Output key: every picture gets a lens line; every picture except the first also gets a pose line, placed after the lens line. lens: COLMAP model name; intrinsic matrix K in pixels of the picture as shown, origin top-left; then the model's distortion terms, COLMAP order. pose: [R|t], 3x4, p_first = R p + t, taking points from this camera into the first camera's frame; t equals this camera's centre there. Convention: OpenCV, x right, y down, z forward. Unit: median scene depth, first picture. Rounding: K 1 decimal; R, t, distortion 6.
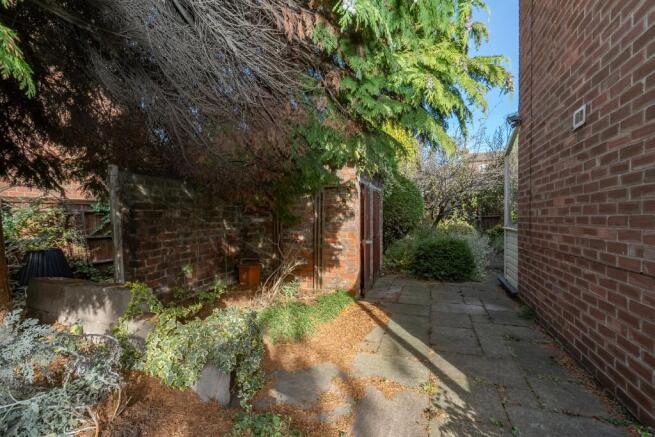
lens RADIAL K [[303.1, 0, 332.0], [0, 303.1, 235.4], [0, 0, 1]] dist [-0.000498, -0.000108]
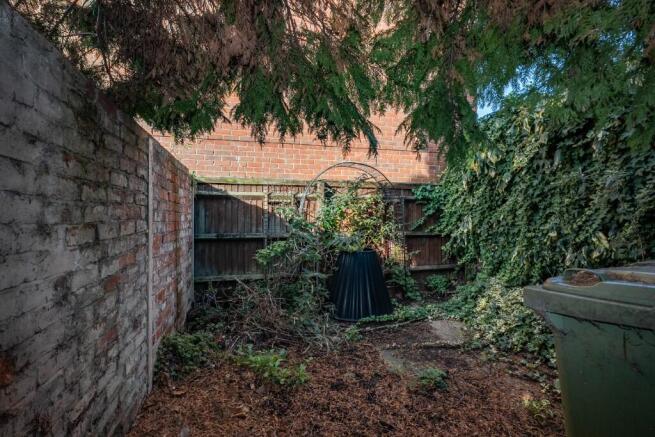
lens RADIAL K [[302.6, 0, 328.7], [0, 302.6, 219.6], [0, 0, 1]] dist [-0.000366, 0.000367]
pose [[0.605058, 0.026969, -0.795724, -0.361990], [-0.052106, 0.998625, -0.005775, -0.015160], [0.794474, 0.044956, 0.605631, 0.433440]]
